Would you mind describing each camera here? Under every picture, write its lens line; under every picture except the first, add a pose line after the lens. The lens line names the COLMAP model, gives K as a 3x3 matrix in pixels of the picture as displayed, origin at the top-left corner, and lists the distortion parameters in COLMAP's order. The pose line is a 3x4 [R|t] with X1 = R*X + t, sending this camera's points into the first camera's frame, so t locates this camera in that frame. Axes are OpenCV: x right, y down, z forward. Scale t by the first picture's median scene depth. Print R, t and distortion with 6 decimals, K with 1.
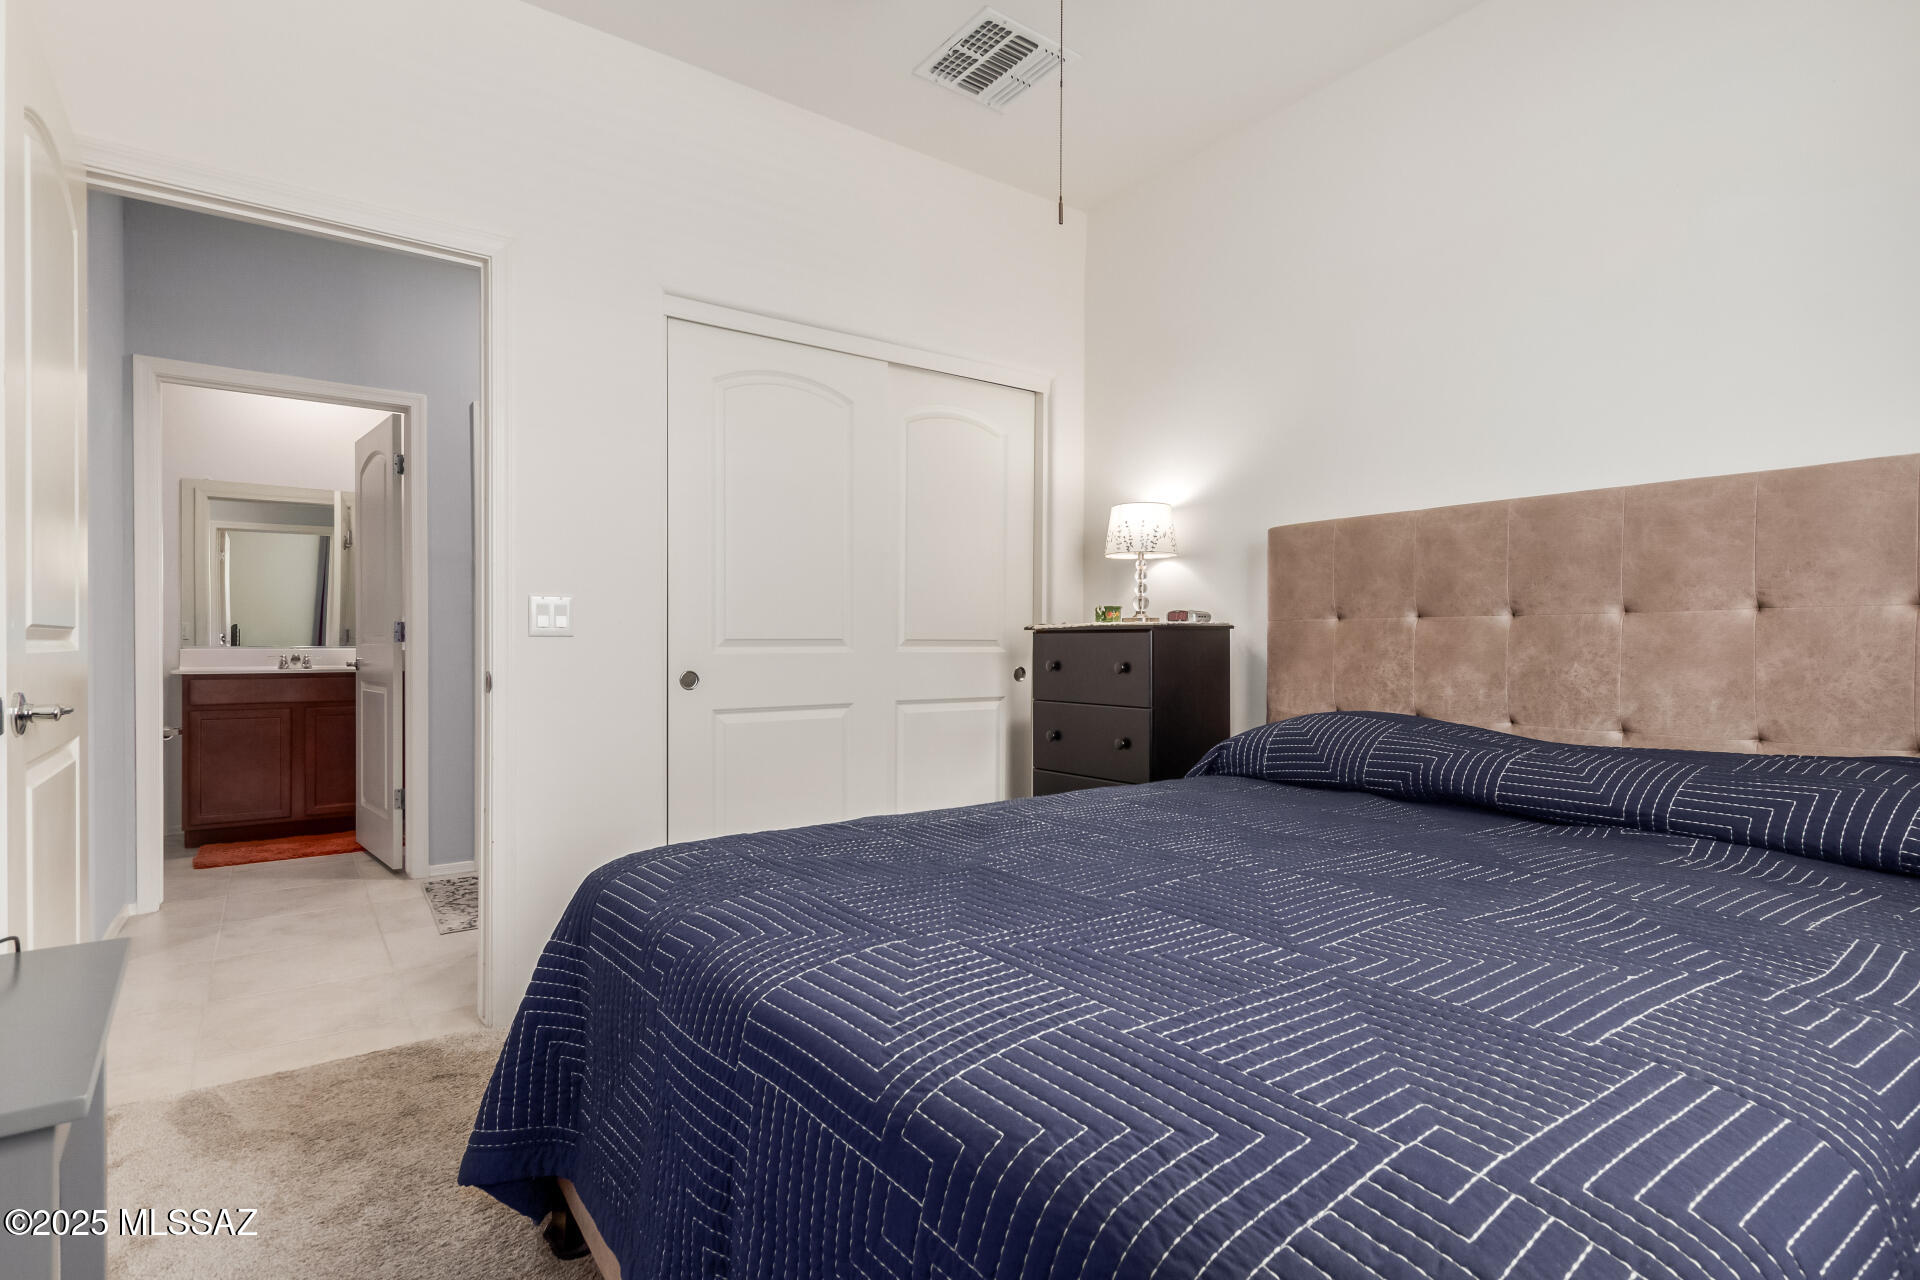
lens RADIAL K [[922.7, 0, 969.7], [0, 922.7, 643.3], [0, 0, 1]] dist [0.016425, 0.000138]
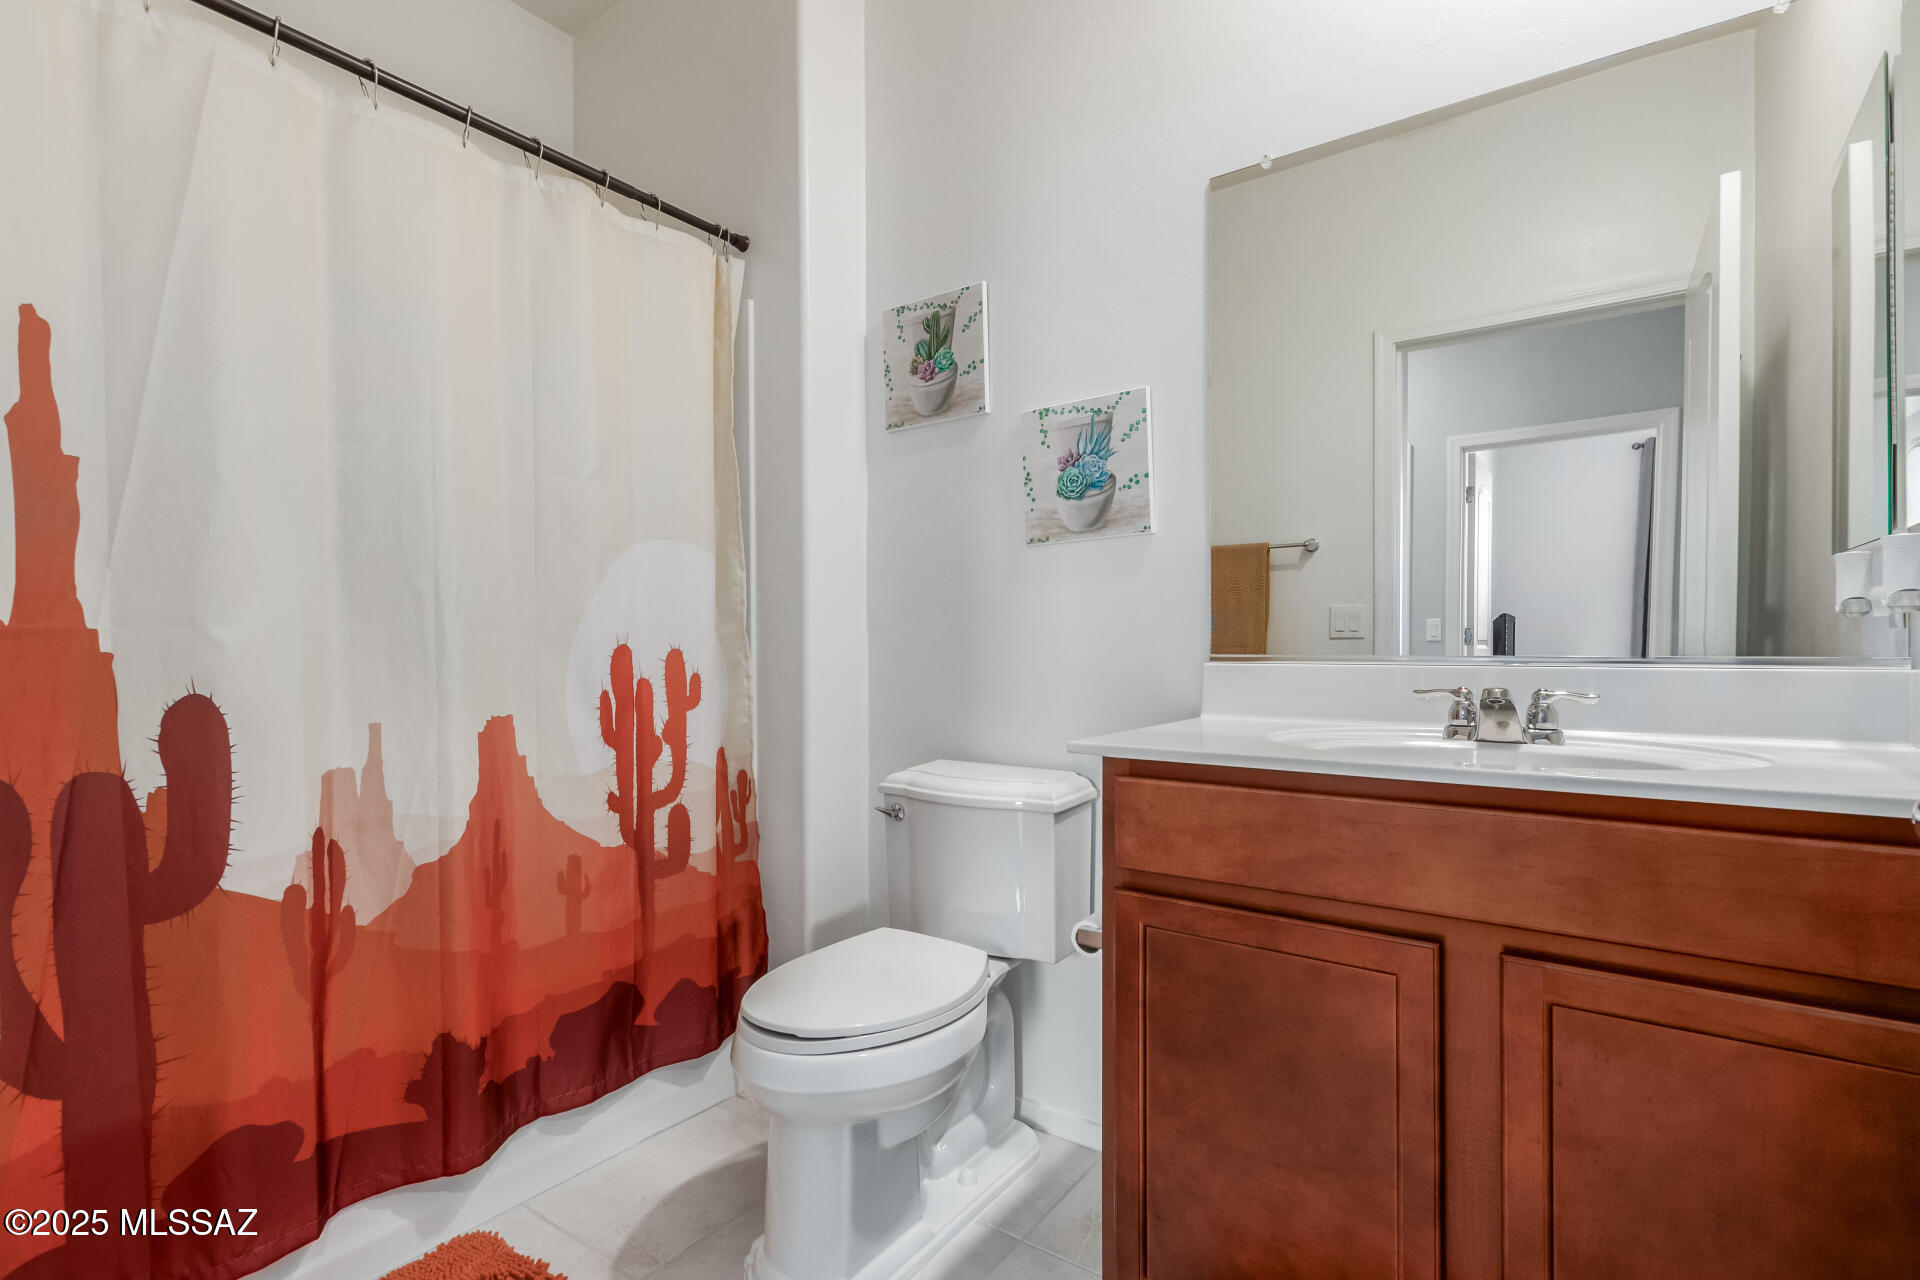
lens RADIAL K [[922.7, 0, 969.7], [0, 922.7, 643.3], [0, 0, 1]] dist [0.016425, 0.000138]
pose [[0.314741, -0.002179, -0.949175, -0.464725], [-0.002994, 0.999990, -0.003289, 0.001565], [0.949173, 0.003877, 0.314732, 0.684711]]
